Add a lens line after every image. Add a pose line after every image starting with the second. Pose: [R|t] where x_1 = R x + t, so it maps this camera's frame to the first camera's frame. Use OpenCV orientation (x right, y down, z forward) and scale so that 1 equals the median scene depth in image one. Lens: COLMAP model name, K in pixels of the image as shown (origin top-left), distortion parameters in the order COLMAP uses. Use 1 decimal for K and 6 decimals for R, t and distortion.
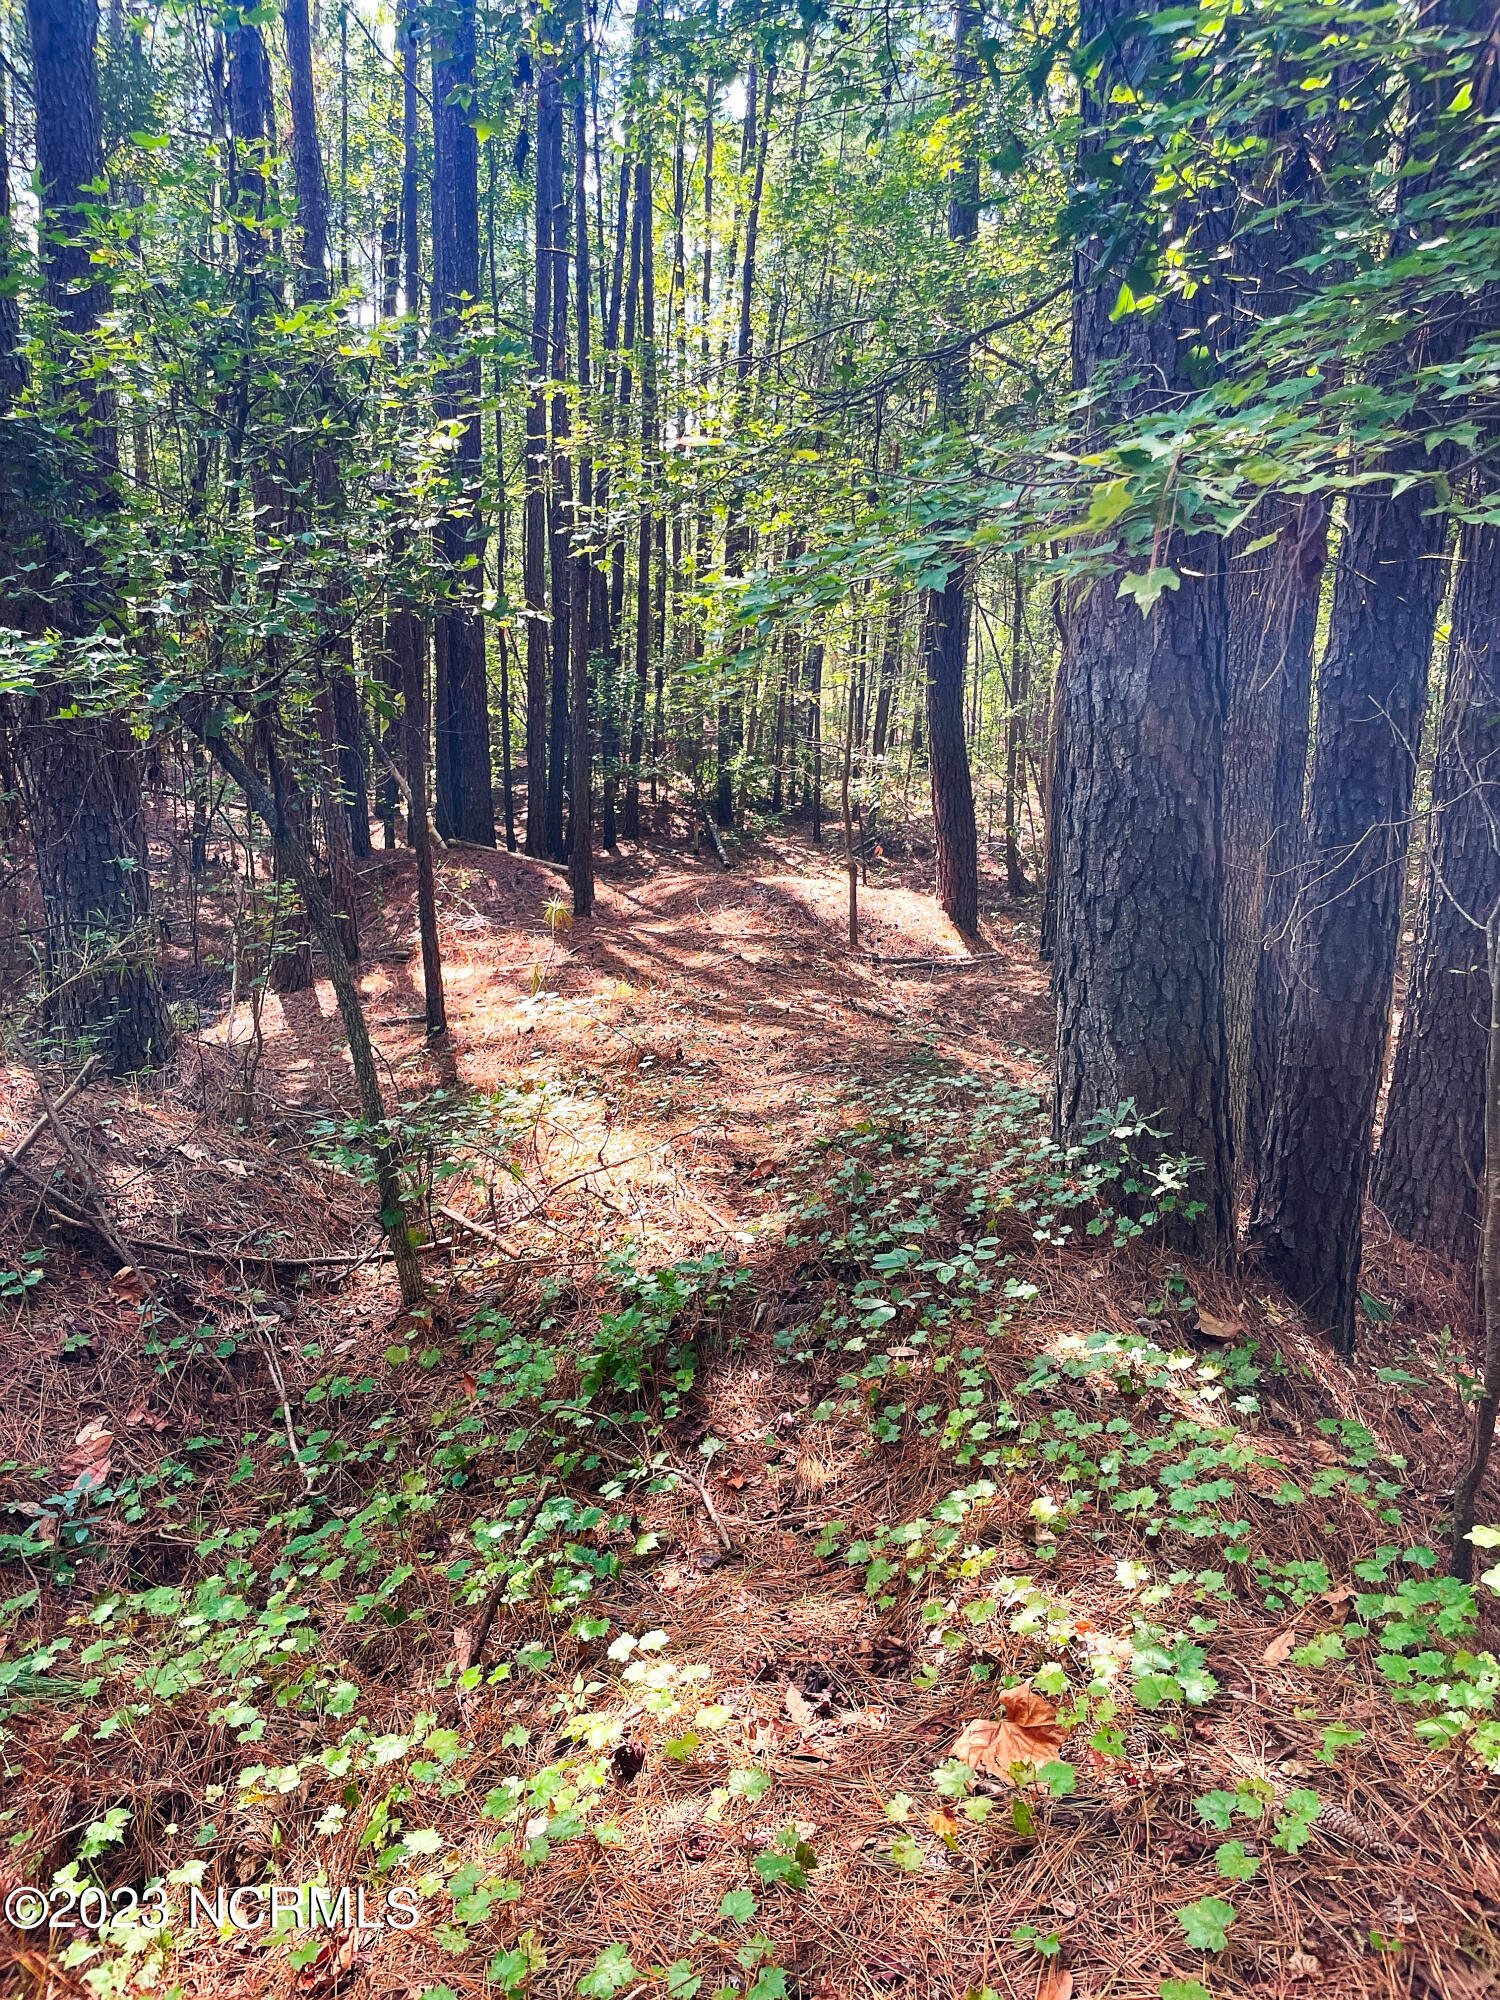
lens RADIAL K [[1525.2, 0, 727.4], [0, 1525.2, 985.3], [0, 0, 1]] dist [0.094590, -0.135155]
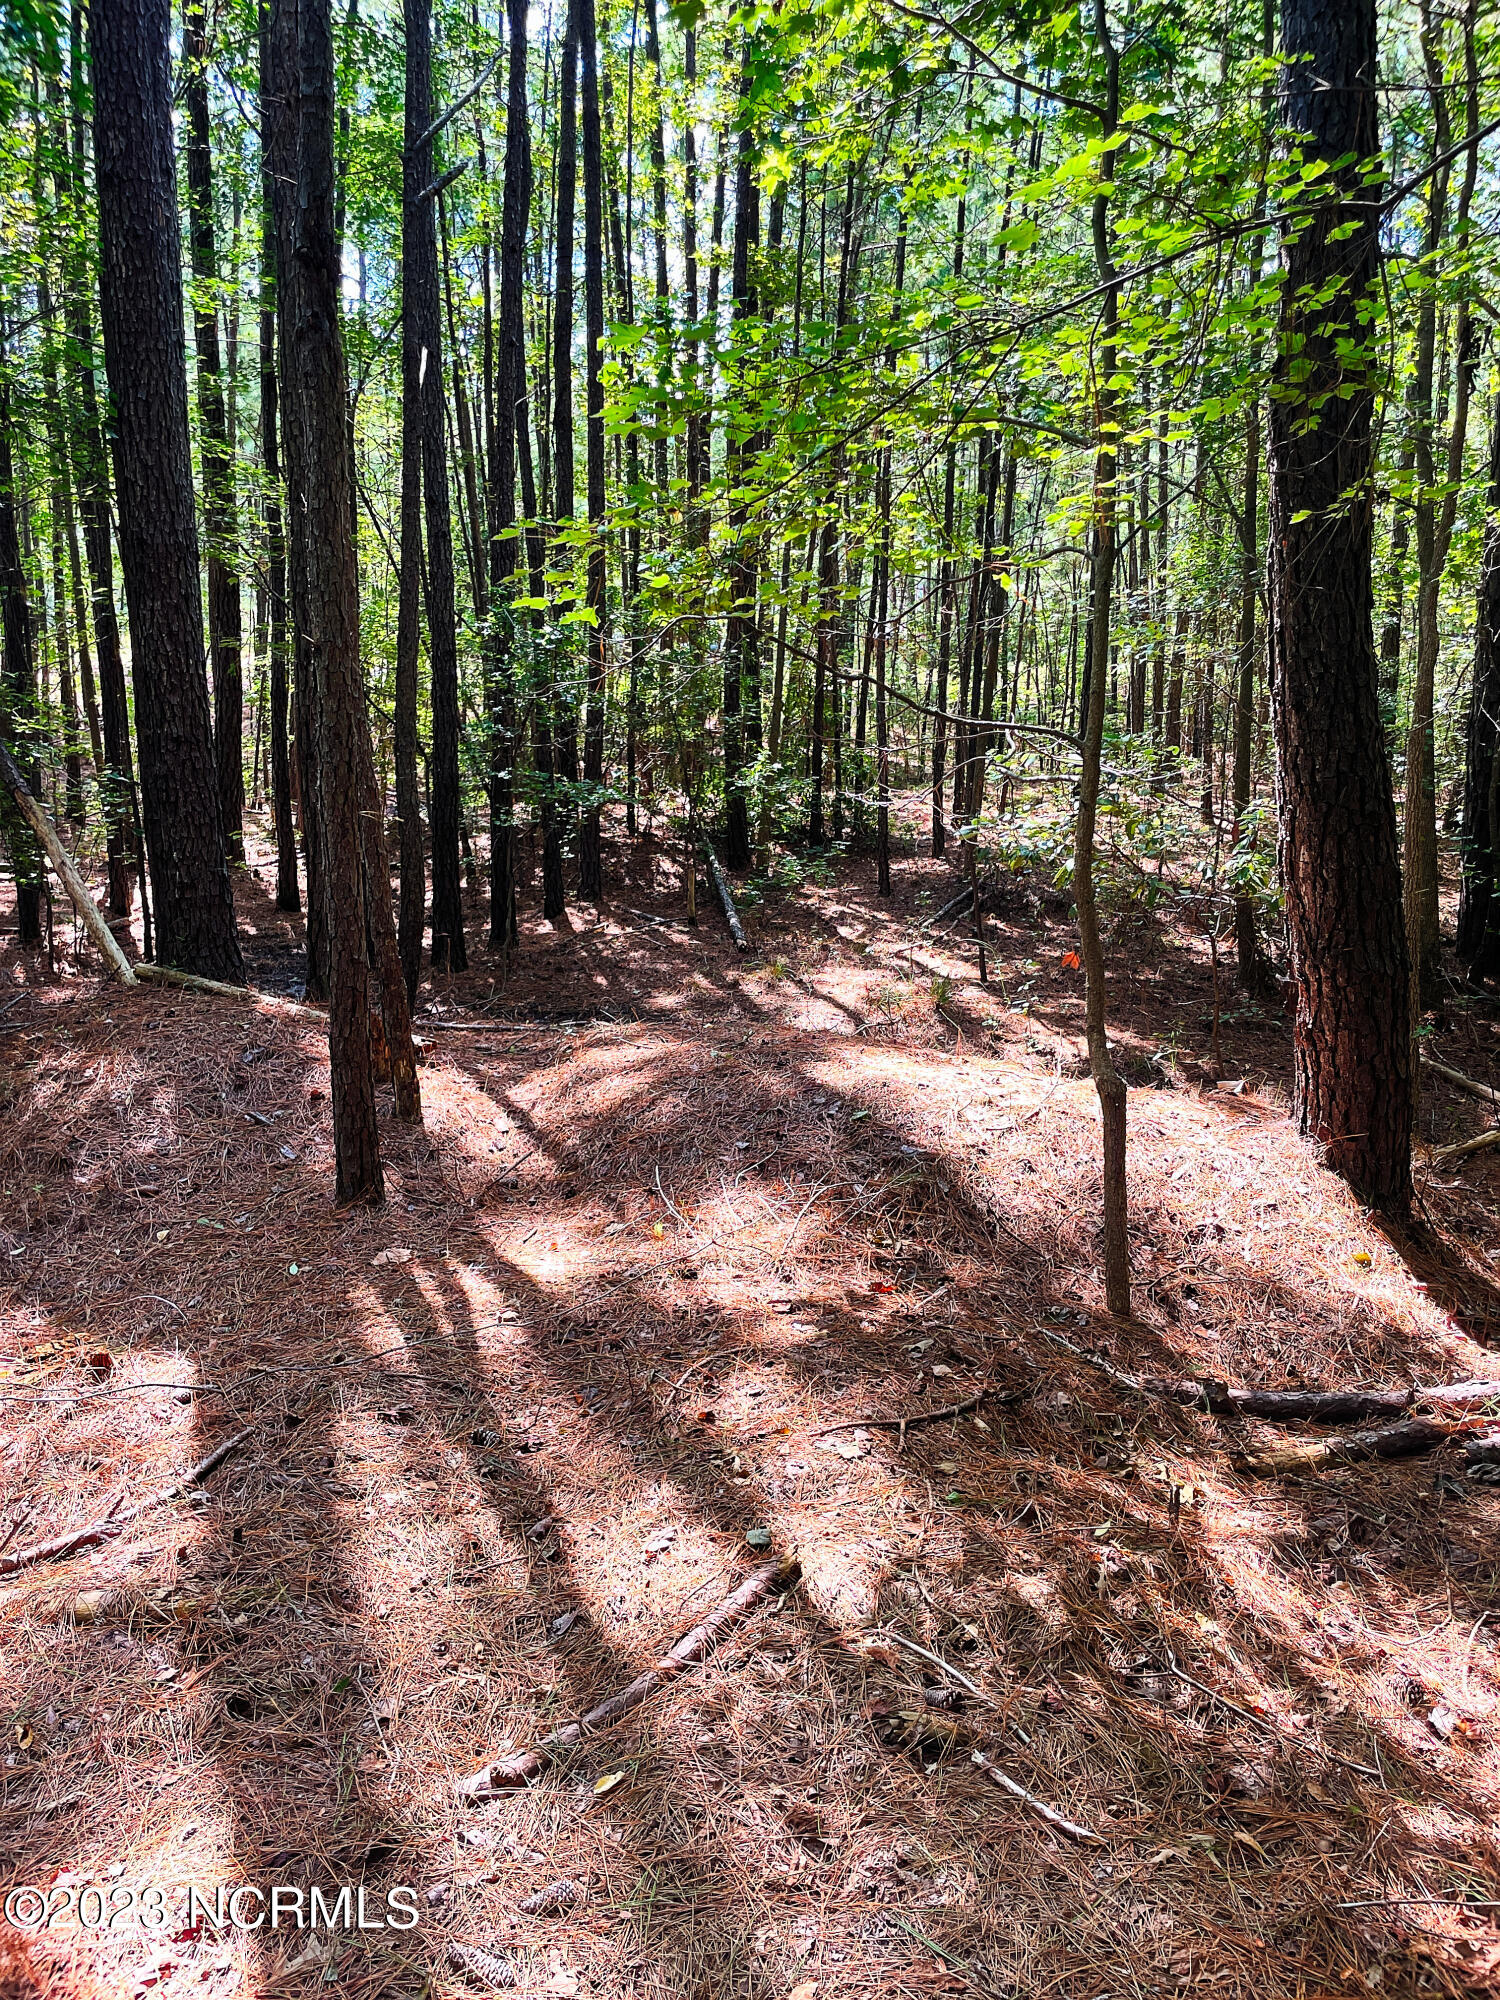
lens RADIAL K [[1525.2, 0, 727.4], [0, 1525.2, 985.3], [0, 0, 1]] dist [0.094590, -0.135155]
pose [[0.999501, -0.027772, -0.015074, 0.002216], [0.027751, 0.999614, -0.001590, -0.058563], [0.015112, 0.001171, 0.999885, 0.376089]]
